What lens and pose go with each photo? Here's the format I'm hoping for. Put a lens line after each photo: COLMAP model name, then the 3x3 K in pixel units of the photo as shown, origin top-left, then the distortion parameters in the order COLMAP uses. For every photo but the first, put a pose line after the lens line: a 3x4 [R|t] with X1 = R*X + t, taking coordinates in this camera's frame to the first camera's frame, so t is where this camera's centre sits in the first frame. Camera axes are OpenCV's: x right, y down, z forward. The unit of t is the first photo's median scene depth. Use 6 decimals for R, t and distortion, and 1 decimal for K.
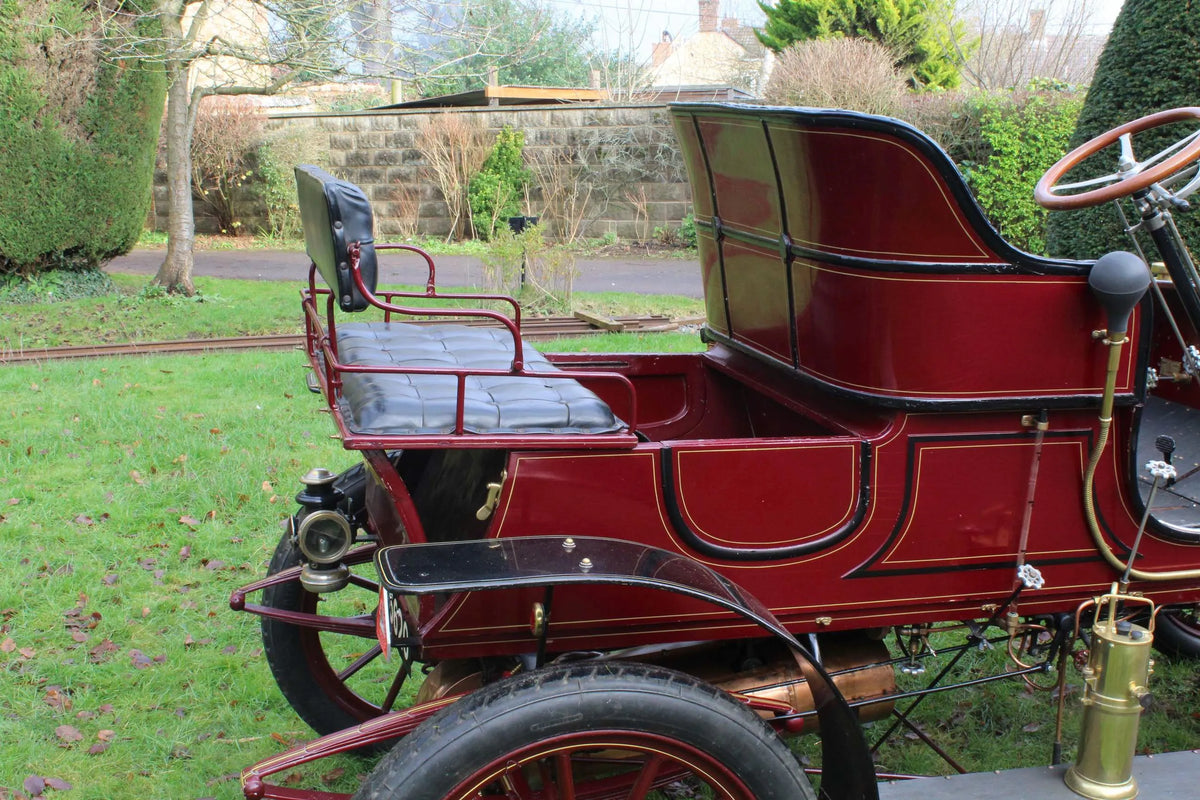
lens RADIAL K [[1406.9, 0, 591.5], [0, 1406.9, 413.1], [0, 0, 1]] dist [-0.030896, 0.000000]
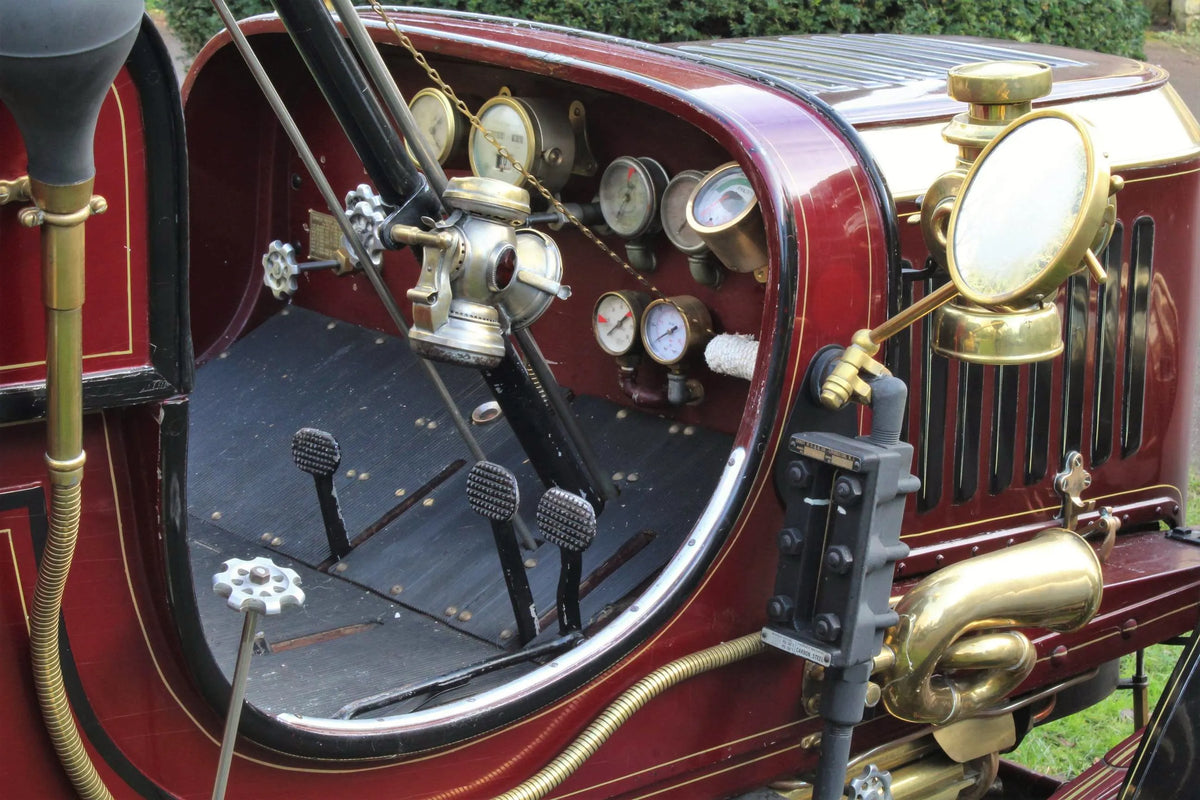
lens RADIAL K [[2745.6, 0, 598.3], [0, 2745.6, 394.0], [0, 0, 1]] dist [0.032526, 0.000000]
pose [[0.898082, -0.087823, 0.430970, 0.184913], [0.072502, 0.996018, 0.051886, -0.029148], [-0.433811, -0.015352, 0.900873, 0.348221]]
